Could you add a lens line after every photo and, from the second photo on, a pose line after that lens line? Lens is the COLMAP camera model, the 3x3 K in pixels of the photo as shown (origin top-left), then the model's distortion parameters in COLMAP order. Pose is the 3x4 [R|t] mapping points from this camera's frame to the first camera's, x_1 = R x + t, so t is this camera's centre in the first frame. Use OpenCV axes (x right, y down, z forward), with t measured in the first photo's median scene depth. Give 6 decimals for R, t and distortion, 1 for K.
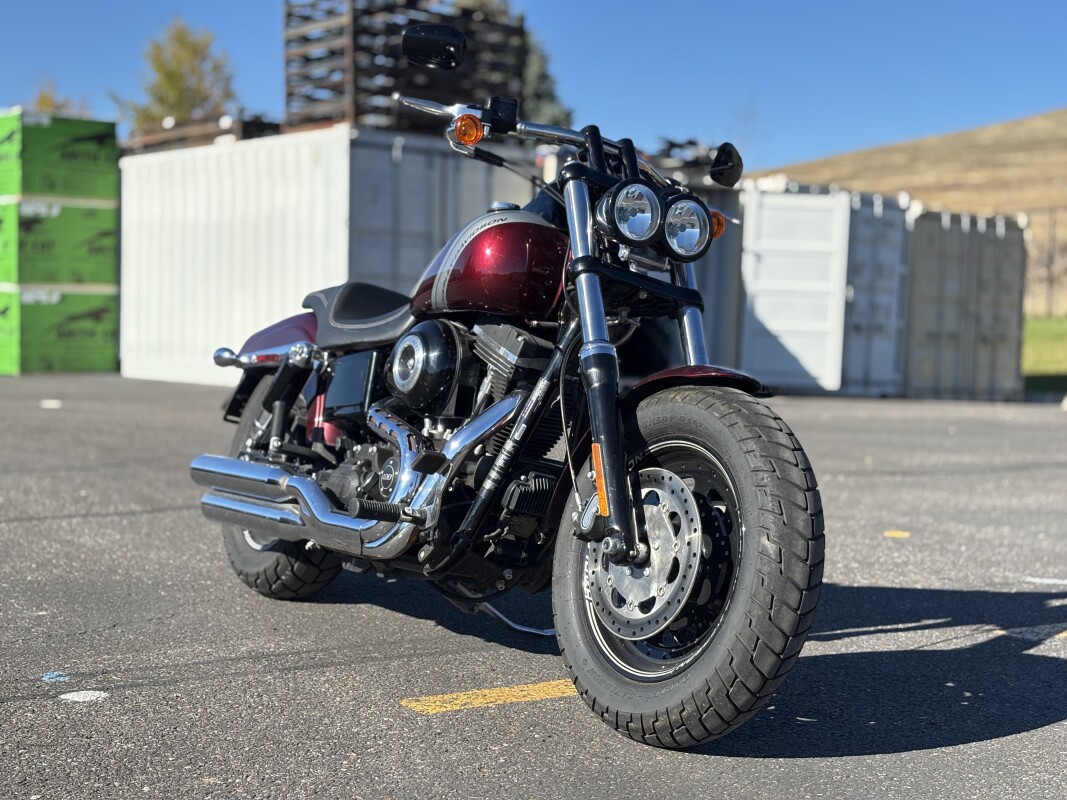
lens RADIAL K [[1611.0, 0, 531.1], [0, 1611.0, 398.2], [0, 0, 1]] dist [0.065206, 0.000000]
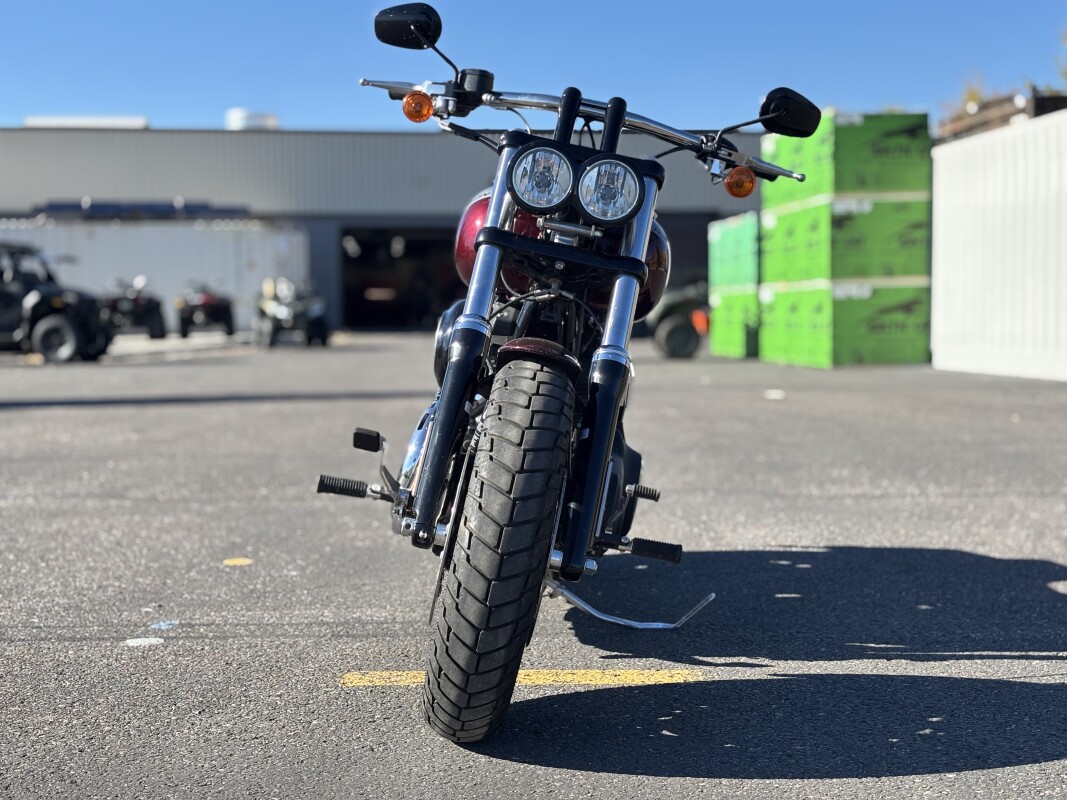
lens RADIAL K [[1611.0, 0, 531.7], [0, 1611.0, 402.3], [0, 0, 1]] dist [0.065206, 0.000000]
pose [[0.829041, 0.000795, -0.559187, 0.102038], [0.002464, 0.999984, 0.005076, 0.001962], [0.559182, -0.005586, 0.829026, 0.037470]]
